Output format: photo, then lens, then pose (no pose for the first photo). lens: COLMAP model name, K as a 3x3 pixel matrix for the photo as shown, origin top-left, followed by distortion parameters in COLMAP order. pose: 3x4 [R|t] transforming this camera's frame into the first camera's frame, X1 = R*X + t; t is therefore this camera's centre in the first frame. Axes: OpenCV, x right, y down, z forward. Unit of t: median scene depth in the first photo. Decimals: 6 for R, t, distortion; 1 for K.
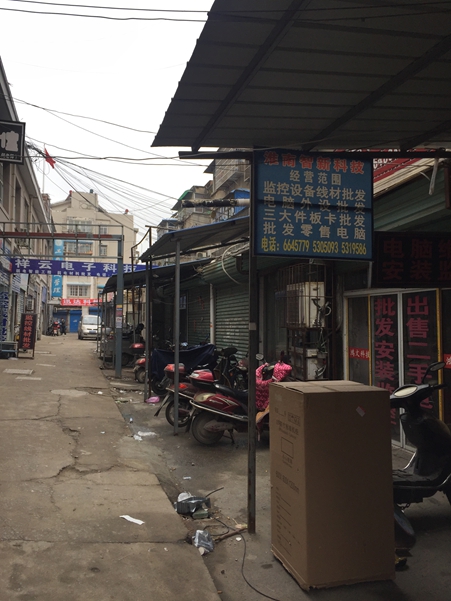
lens RADIAL K [[518.6, 0, 223.0], [0, 518.6, 304.6], [0, 0, 1]] dist [0.082125, -0.145482]
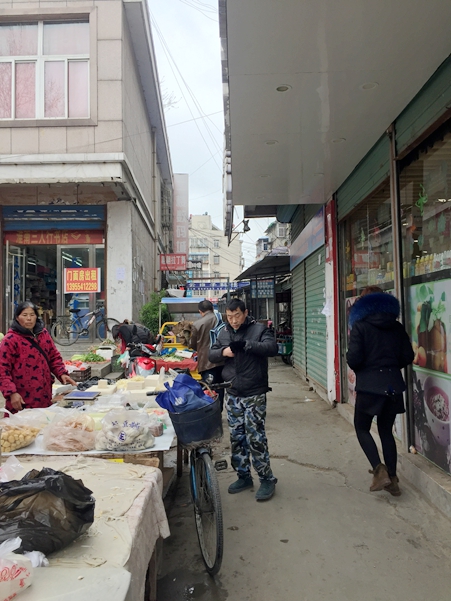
lens RADIAL K [[518.6, 0, 223.0], [0, 518.6, 304.6], [0, 0, 1]] dist [0.082125, -0.145482]
pose [[0.977099, -0.030256, -0.210625, 0.227336], [0.033638, 0.999356, 0.012492, -0.026275], [0.210112, -0.019291, 0.977487, -1.092925]]
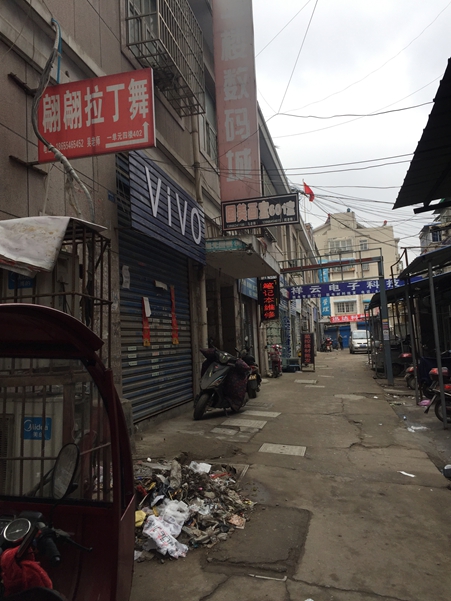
lens RADIAL K [[518.6, 0, 223.0], [0, 518.6, 304.6], [0, 0, 1]] dist [0.082125, -0.145482]
pose [[0.872706, -0.101802, -0.477516, 0.025536], [0.088251, 0.994802, -0.050796, -0.003423], [0.480205, 0.002188, 0.877154, -0.105287]]
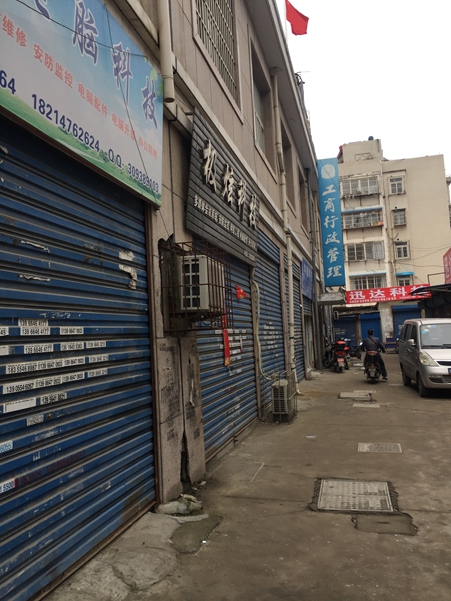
lens RADIAL K [[518.6, 0, 223.0], [0, 518.6, 304.6], [0, 0, 1]] dist [0.082125, -0.145482]
pose [[0.860794, -0.101474, -0.498734, -0.429960], [0.095422, 0.994723, -0.037695, 0.023628], [0.499928, -0.015142, 0.865935, 1.343810]]
